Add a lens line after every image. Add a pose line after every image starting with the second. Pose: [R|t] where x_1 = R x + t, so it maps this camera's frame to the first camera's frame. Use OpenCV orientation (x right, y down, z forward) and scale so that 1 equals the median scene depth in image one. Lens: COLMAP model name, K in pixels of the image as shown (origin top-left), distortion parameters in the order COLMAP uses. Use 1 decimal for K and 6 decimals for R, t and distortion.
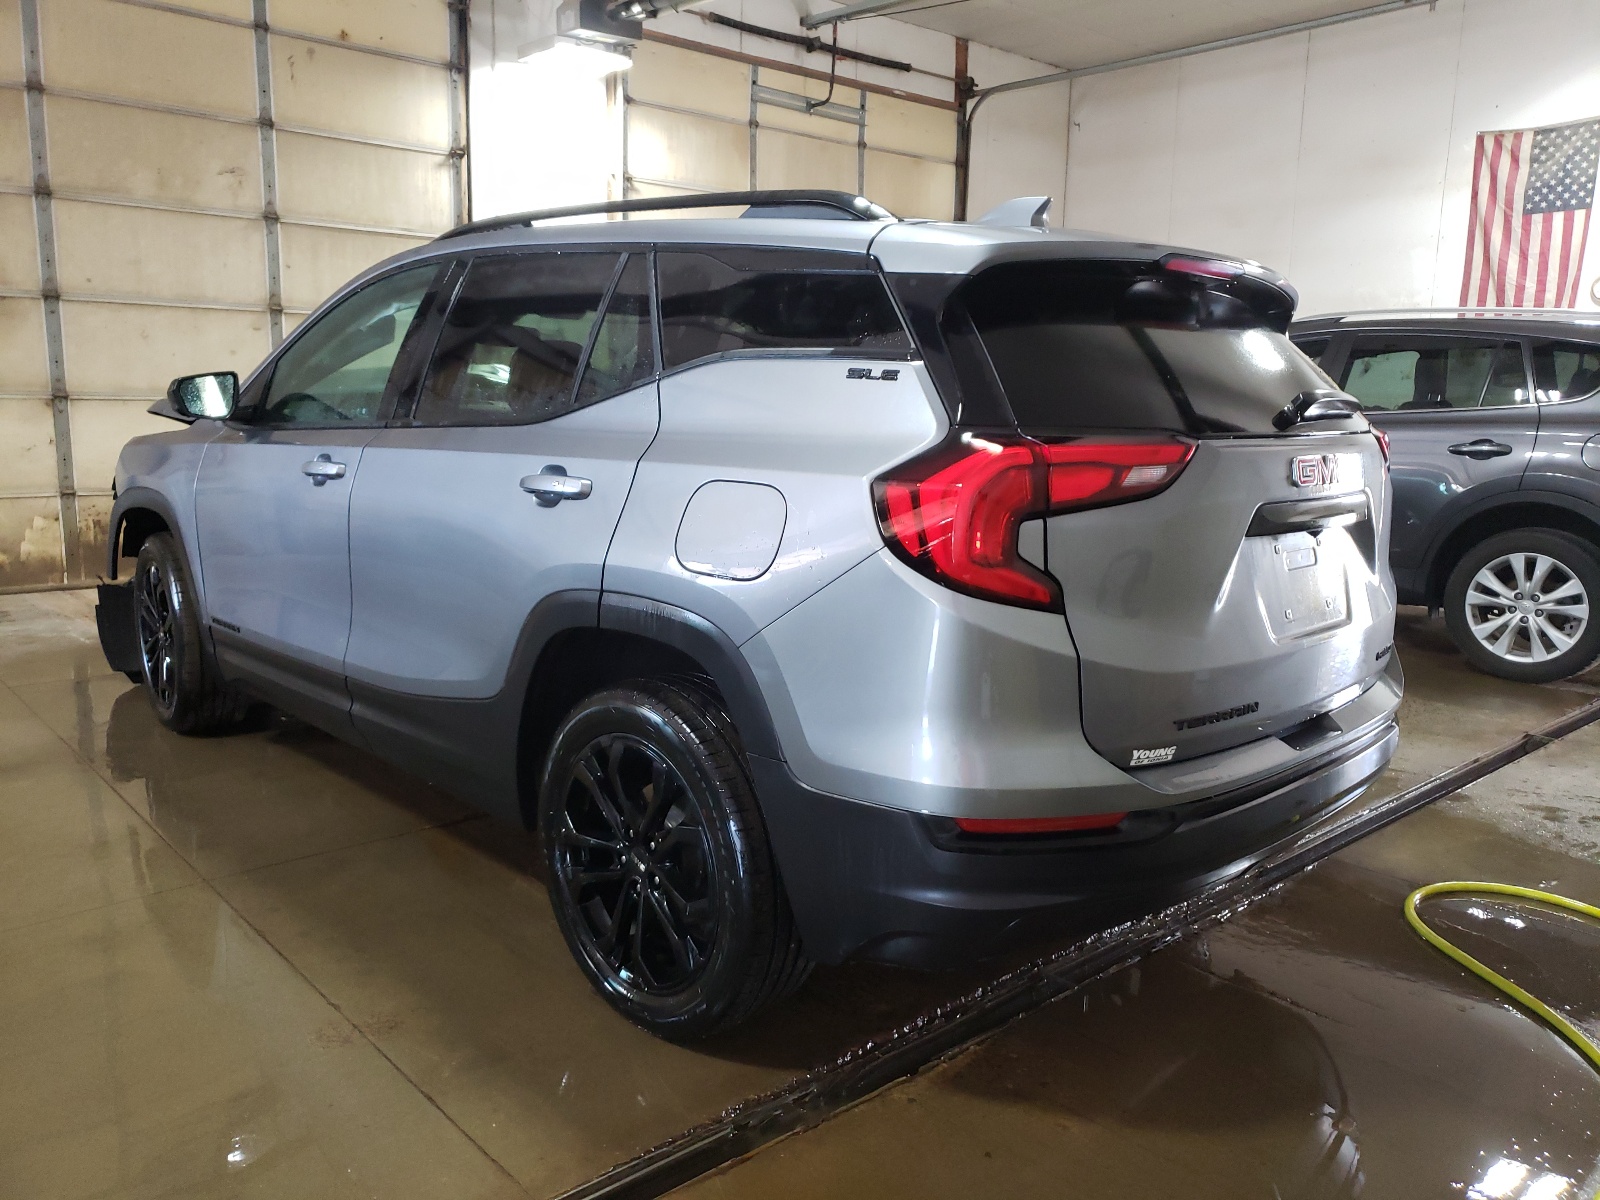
lens RADIAL K [[1369.1, 0, 800.0], [0, 1369.1, 600.0], [0, 0, 1]] dist [0.037685, 0.000620]
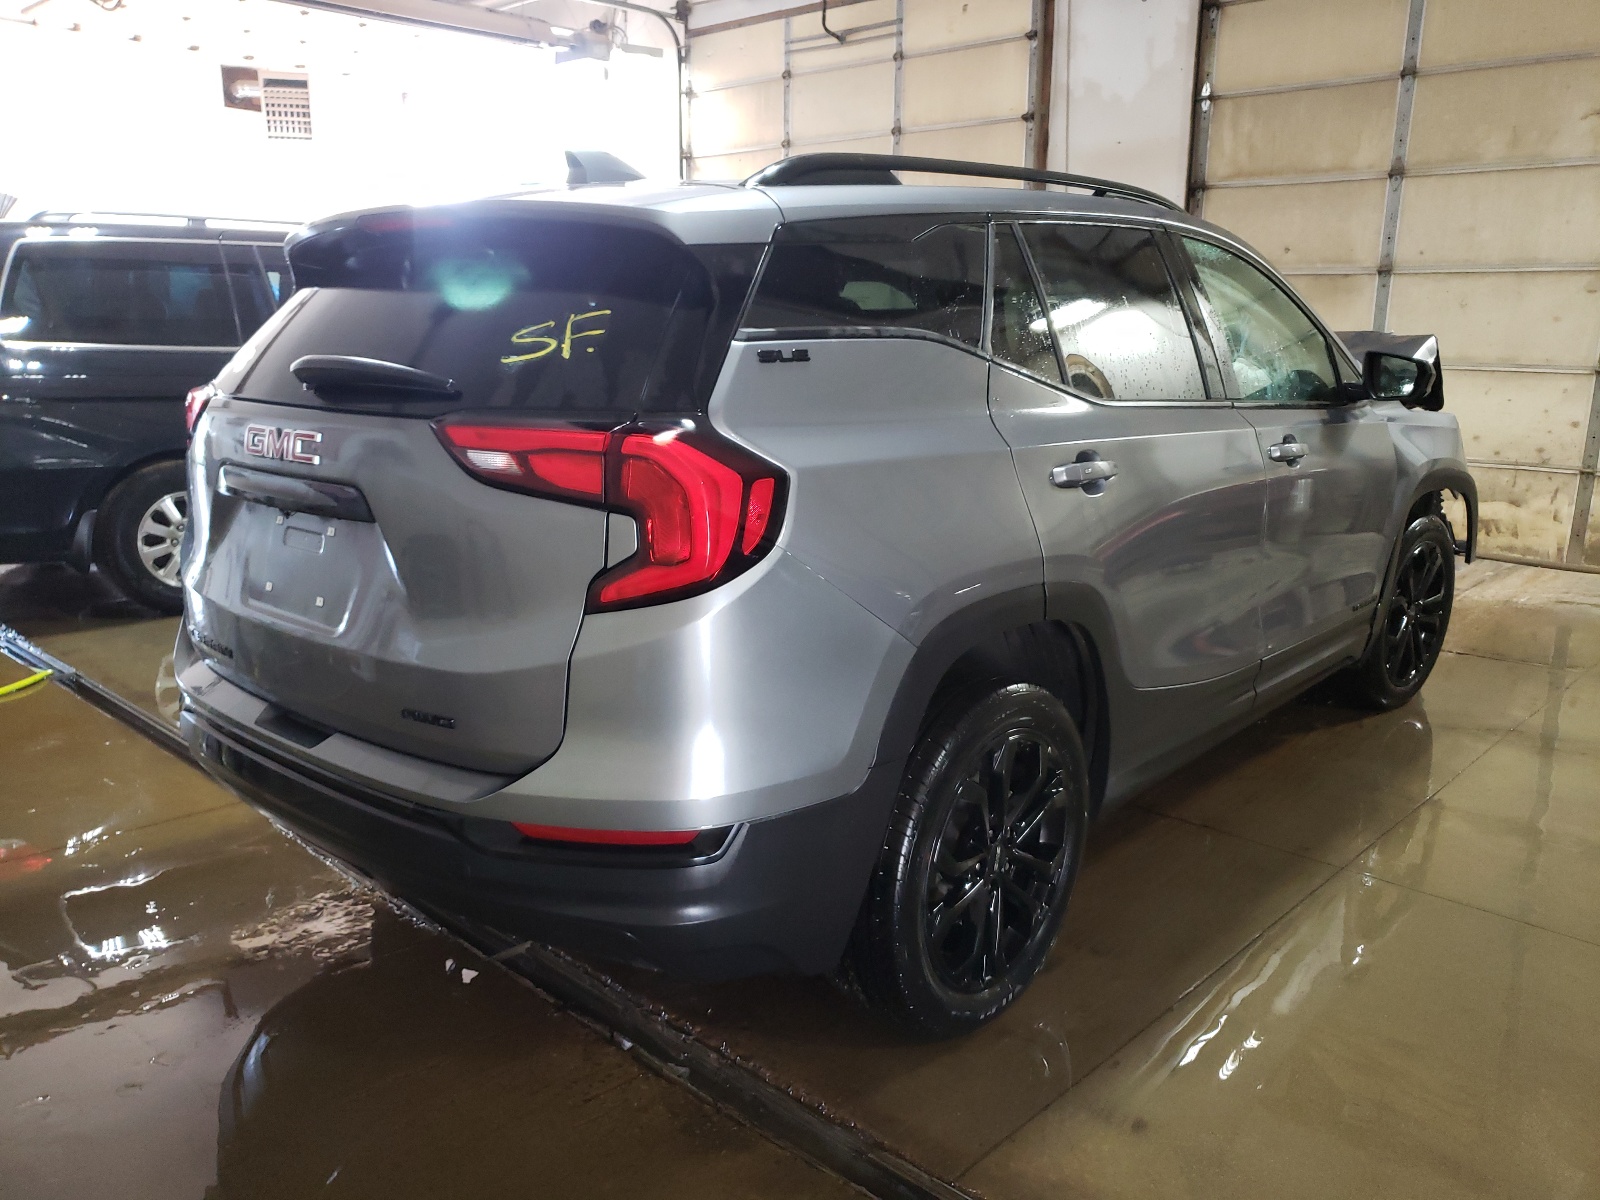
lens RADIAL K [[1331.7, 0, 800.0], [0, 1331.7, 600.0], [0, 0, 1]] dist [0.005891, 0.009689]
pose [[0.044361, 0.186859, -0.981385, 0.493644], [-0.164317, 0.970337, 0.177328, -0.081230], [0.985410, 0.153392, 0.073749, 0.516832]]
